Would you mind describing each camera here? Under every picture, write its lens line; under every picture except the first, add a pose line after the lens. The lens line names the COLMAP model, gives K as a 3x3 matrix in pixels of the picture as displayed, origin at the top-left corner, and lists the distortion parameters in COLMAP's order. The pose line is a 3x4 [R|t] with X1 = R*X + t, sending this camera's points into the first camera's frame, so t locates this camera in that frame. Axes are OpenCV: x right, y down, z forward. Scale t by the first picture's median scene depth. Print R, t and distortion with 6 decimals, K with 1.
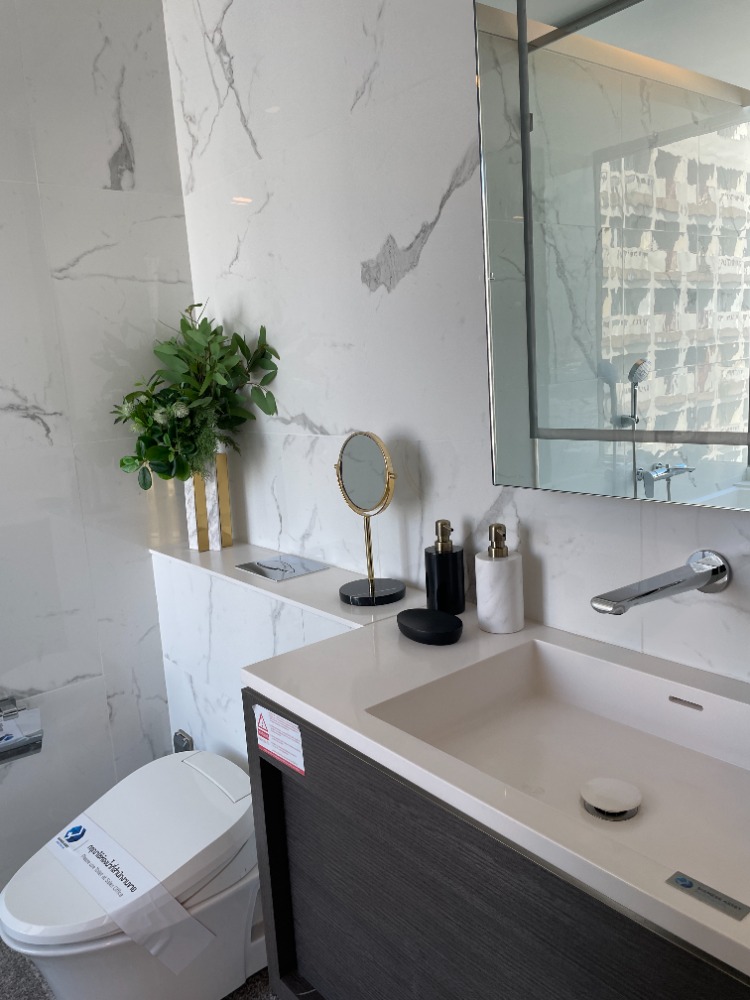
lens RADIAL K [[790.7, 0, 373.3], [0, 790.7, 487.0], [0, 0, 1]] dist [0.003814, 0.003099]
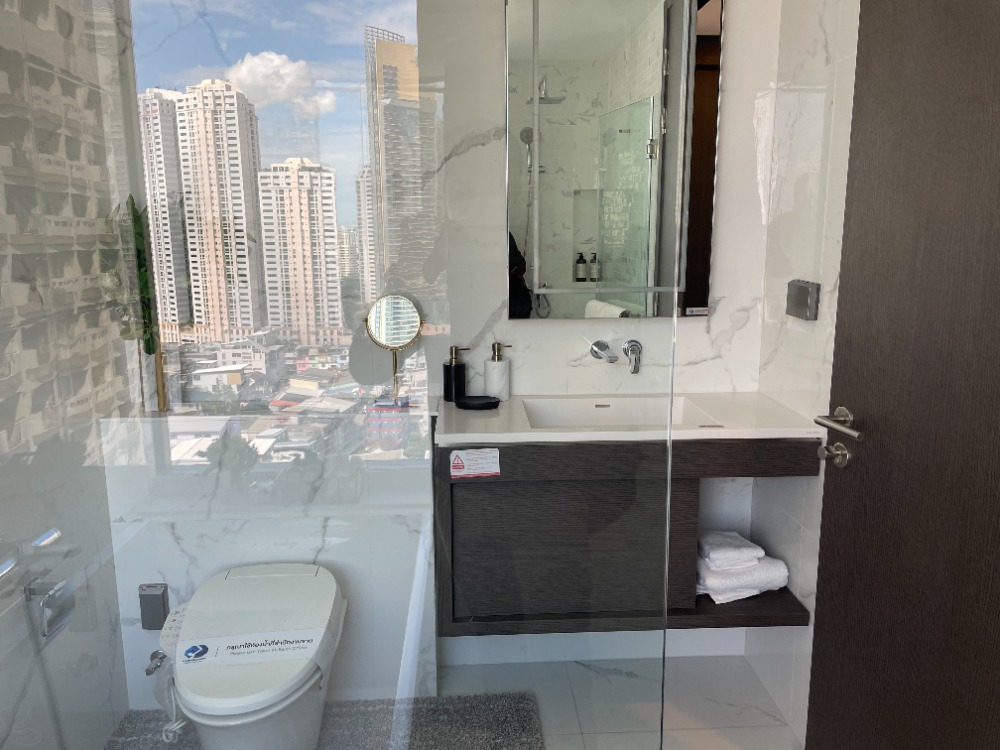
lens RADIAL K [[761.3, 0, 511.8], [0, 761.3, 378.4], [0, 0, 1]] dist [0.092602, -0.124809]
pose [[0.554399, -0.087258, 0.827664, -1.238616], [0.102413, 0.994083, 0.036203, 0.065323], [-0.825926, 0.064693, 0.560055, -0.030049]]
